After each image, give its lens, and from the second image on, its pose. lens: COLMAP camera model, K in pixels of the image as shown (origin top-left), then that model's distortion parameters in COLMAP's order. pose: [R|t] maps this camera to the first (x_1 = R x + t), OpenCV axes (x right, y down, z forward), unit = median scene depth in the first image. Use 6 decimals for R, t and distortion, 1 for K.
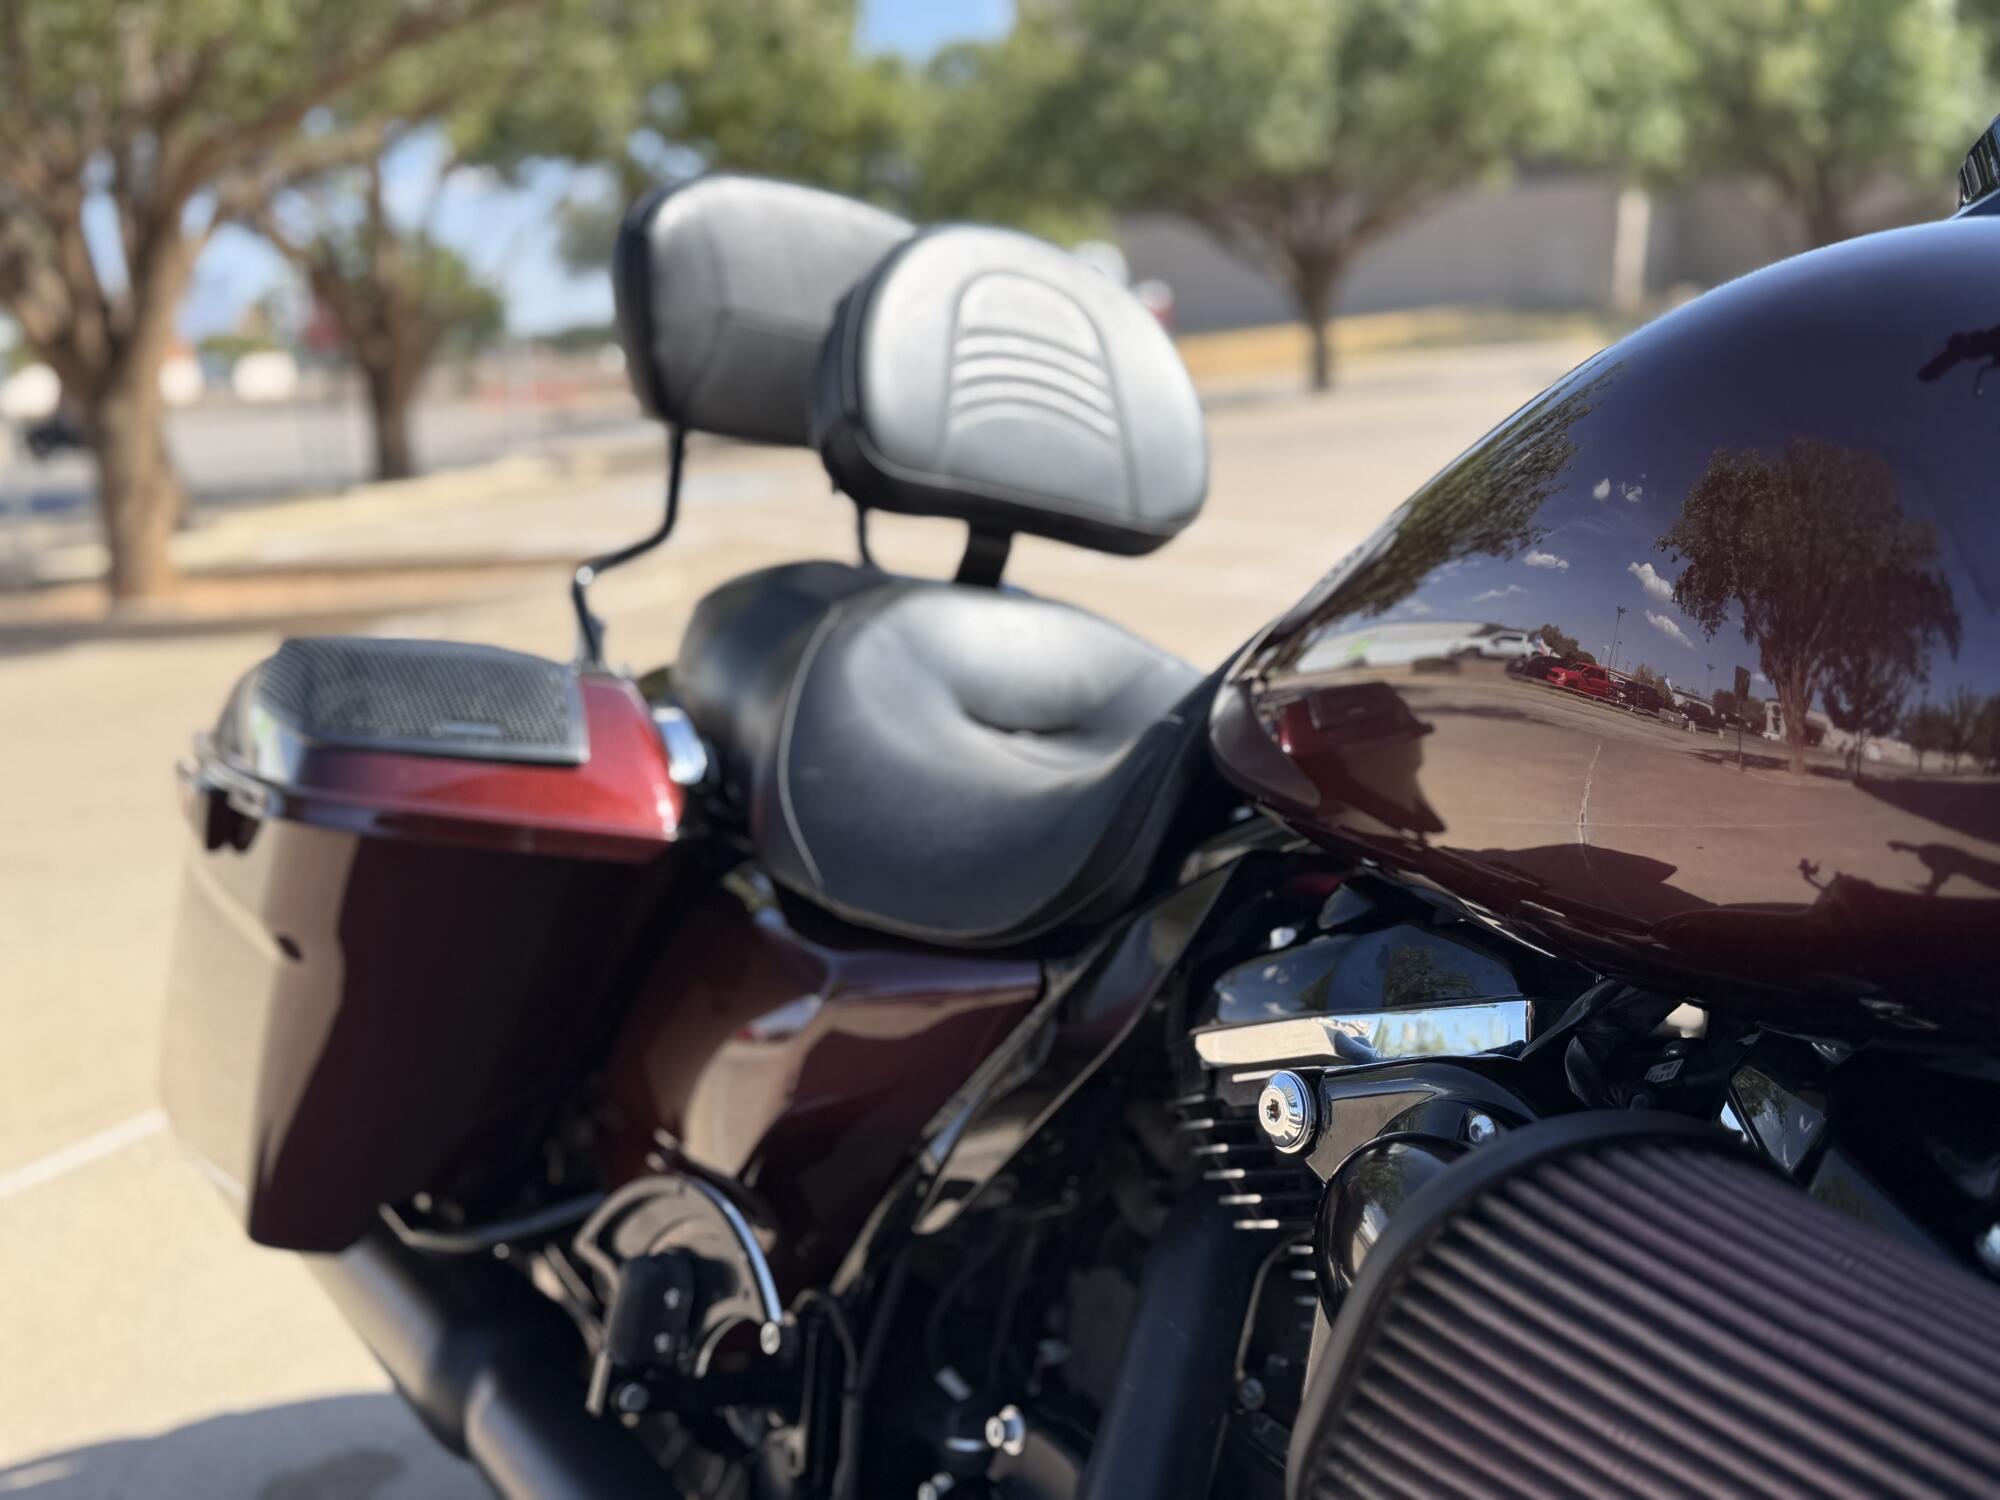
lens RADIAL K [[2064.5, 0, 992.6], [0, 2064.5, 757.0], [0, 0, 1]] dist [0.192550, -0.493899]
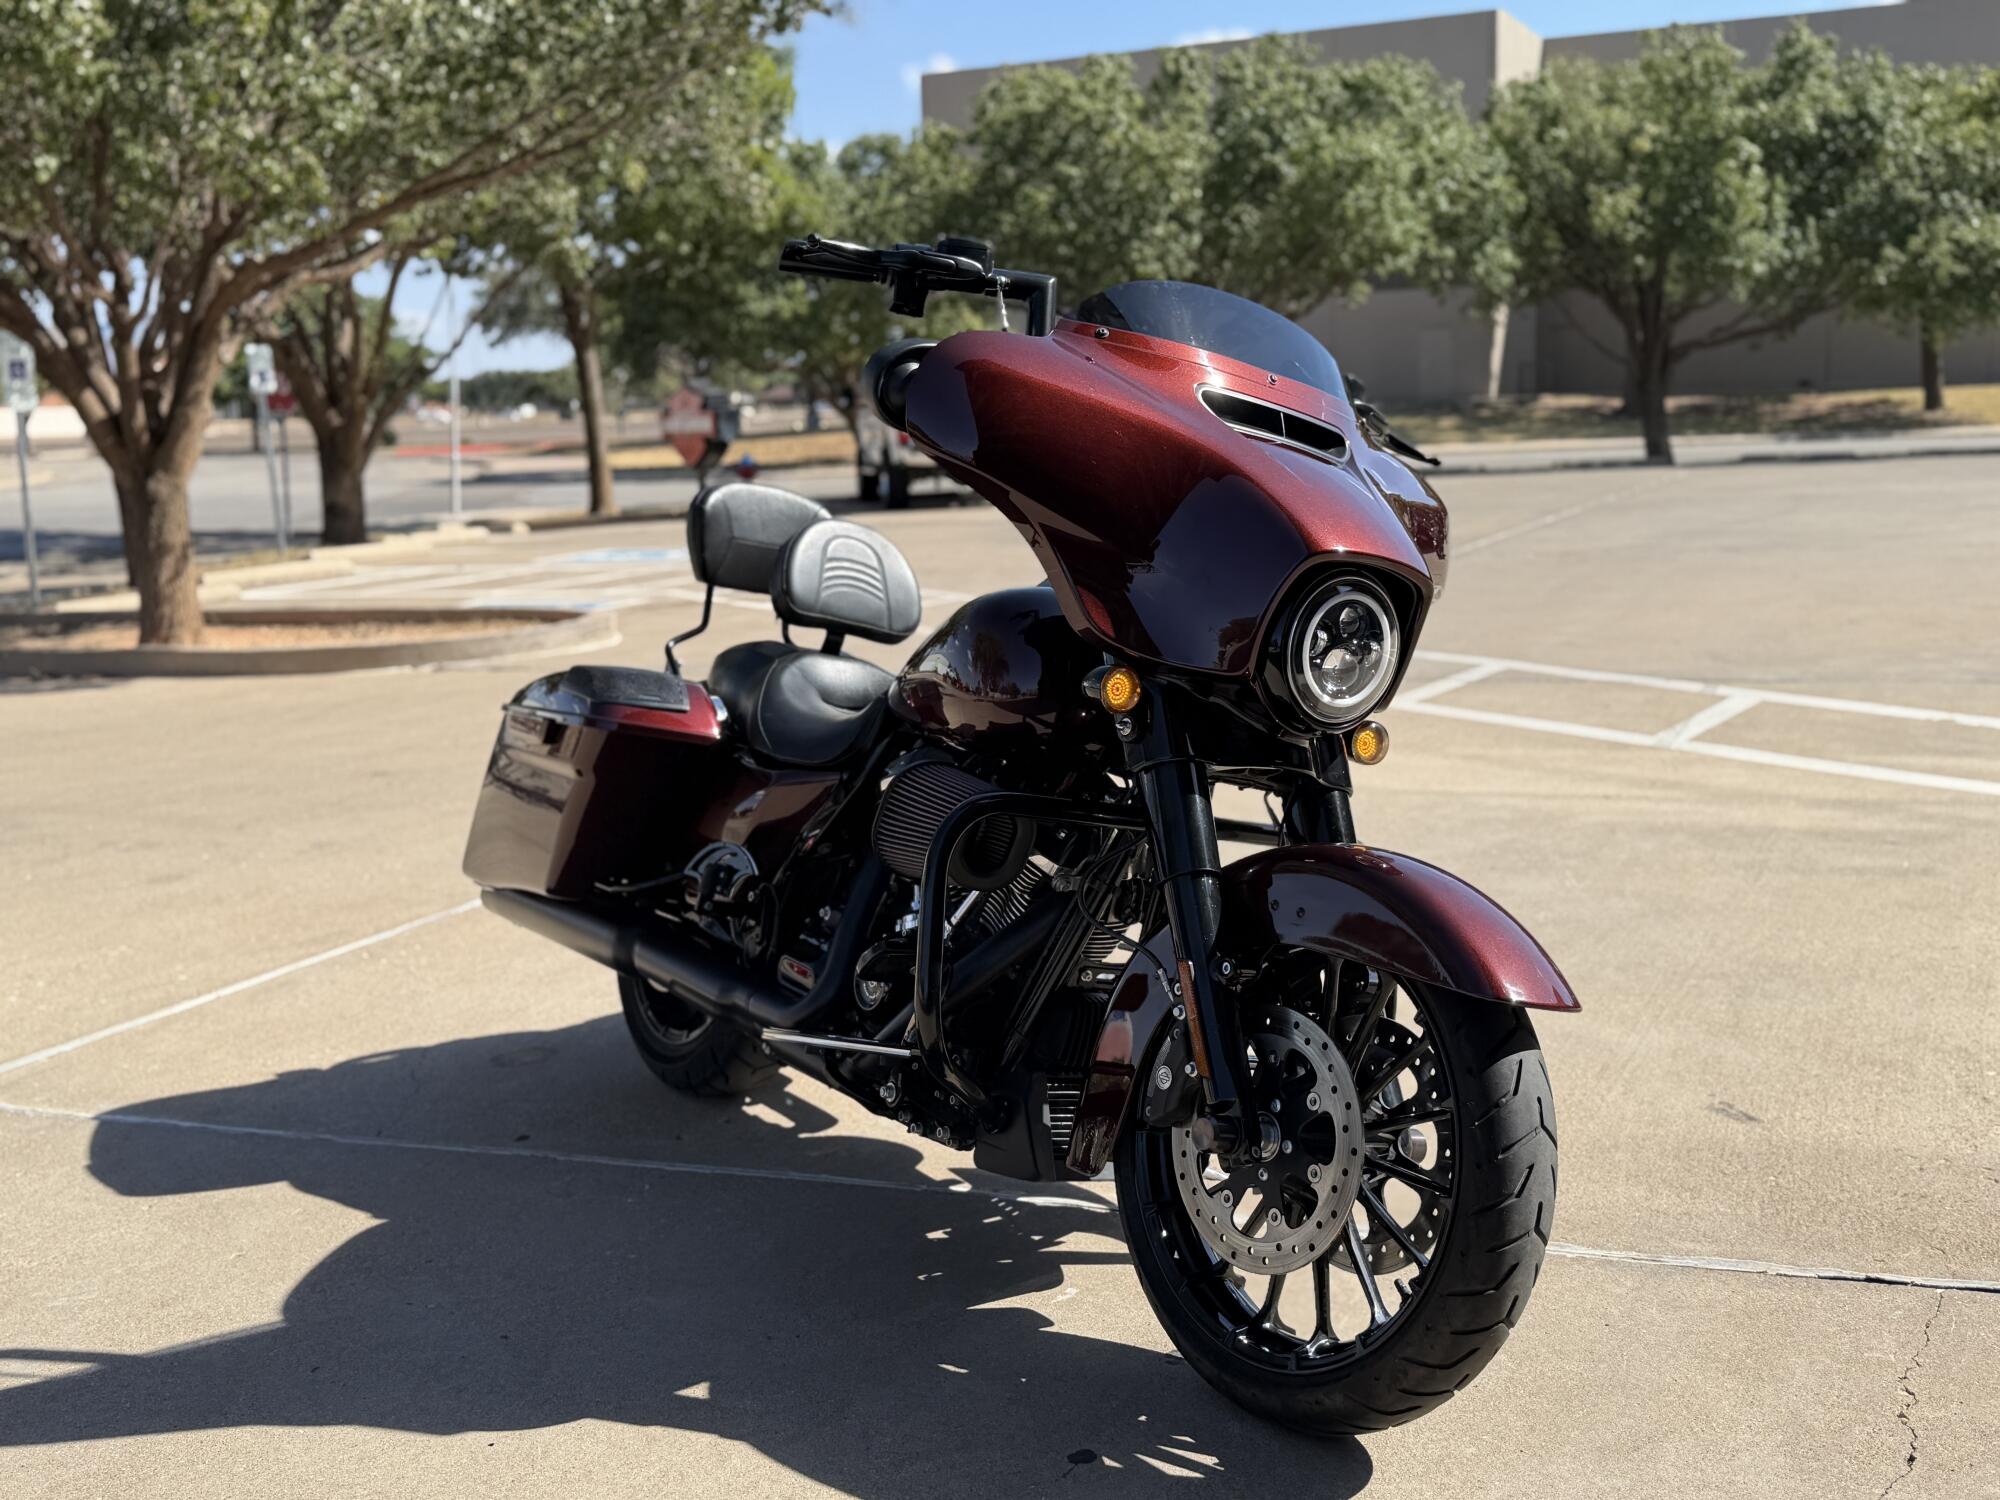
lens RADIAL K [[2076.6, 0, 1000.0], [0, 2076.6, 750.0], [0, 0, 1]] dist [0.140582, -0.319744]
pose [[0.998162, 0.029397, 0.052999, 0.070071], [-0.027595, 0.999027, -0.034414, 0.122024], [-0.053959, 0.032888, 0.998001, -1.607799]]
